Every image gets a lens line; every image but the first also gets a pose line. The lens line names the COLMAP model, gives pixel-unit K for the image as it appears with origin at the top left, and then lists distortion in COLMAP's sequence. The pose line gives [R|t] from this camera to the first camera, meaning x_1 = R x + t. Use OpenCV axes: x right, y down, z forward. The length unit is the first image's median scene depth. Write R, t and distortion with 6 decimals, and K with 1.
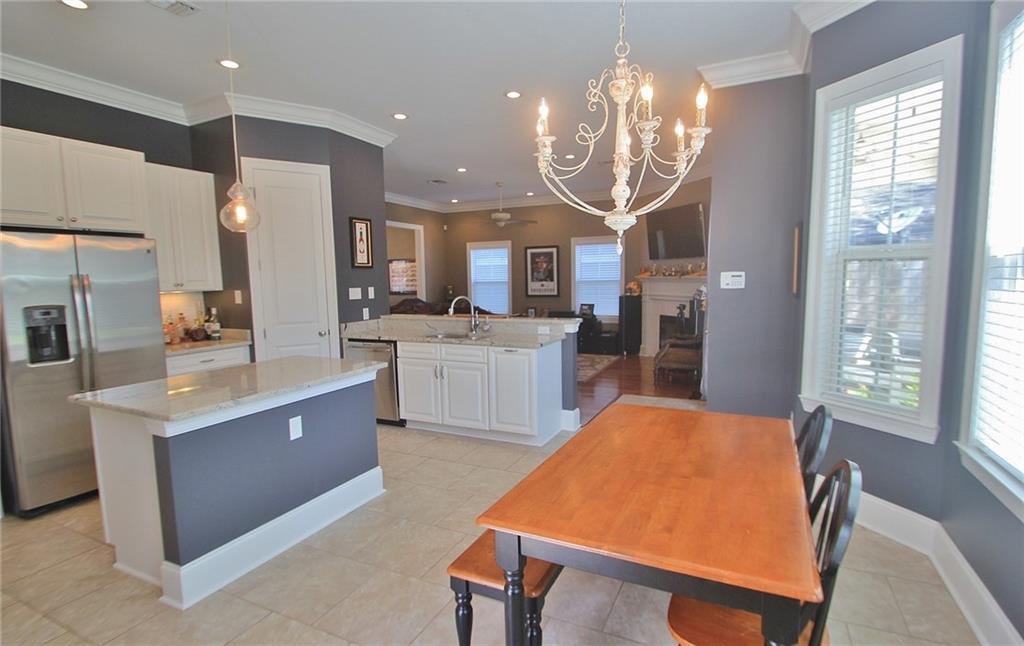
lens RADIAL K [[493.7, 0, 512.0], [0, 493.7, 323.0], [0, 0, 1]] dist [-0.000160, -0.000275]
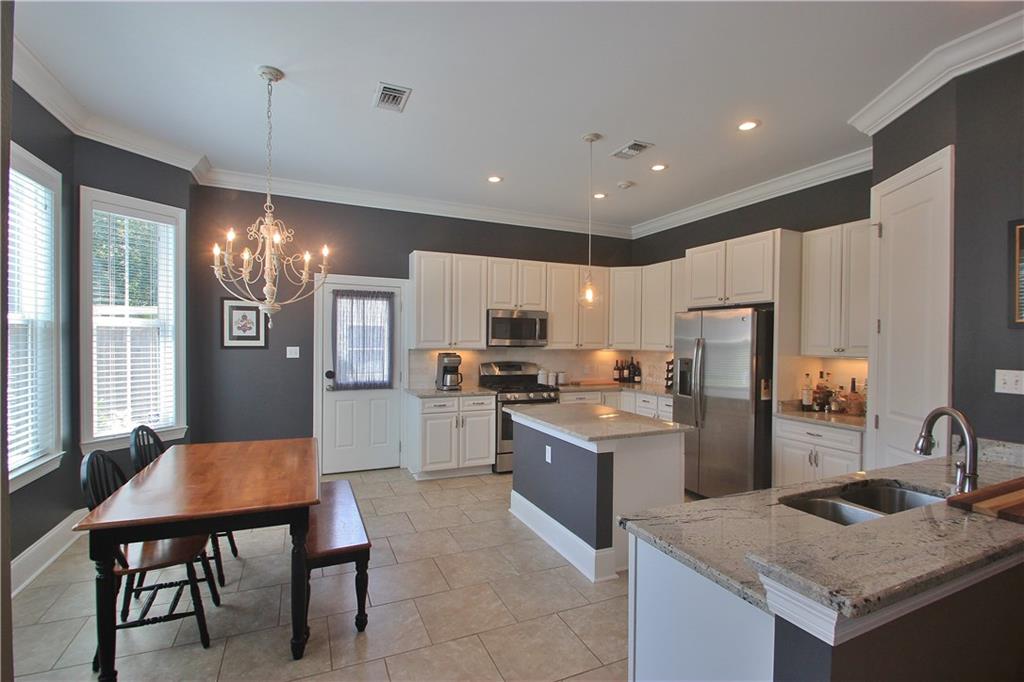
lens RADIAL K [[478.1, 0, 522.5], [0, 478.1, 345.2], [0, 0, 1]] dist [0.016315, -0.019845]
pose [[-0.630253, 0.017580, -0.776190, 0.310217], [-0.073599, 0.993889, 0.082271, -0.092994], [0.772893, 0.108978, -0.625108, 0.880787]]
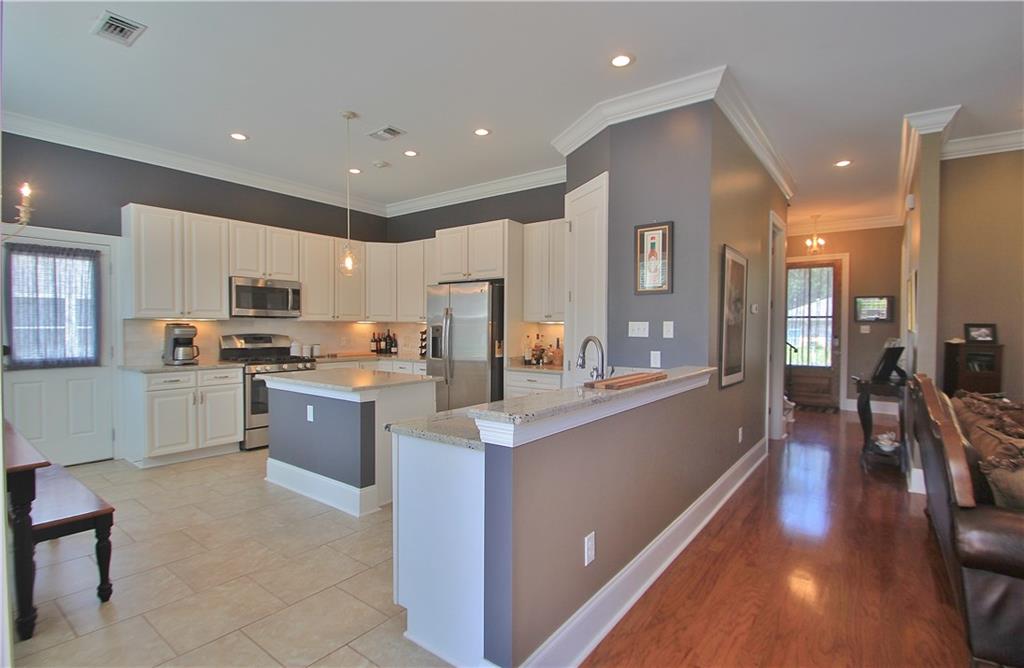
lens RADIAL K [[485.3, 0, 523.3], [0, 485.3, 338.4], [0, 0, 1]] dist [0.015829, -0.017952]
pose [[-0.180860, 0.038067, -0.982772, 0.404714], [-0.095273, 0.993873, 0.056030, -0.067617], [0.978883, 0.103765, -0.176125, 0.923541]]
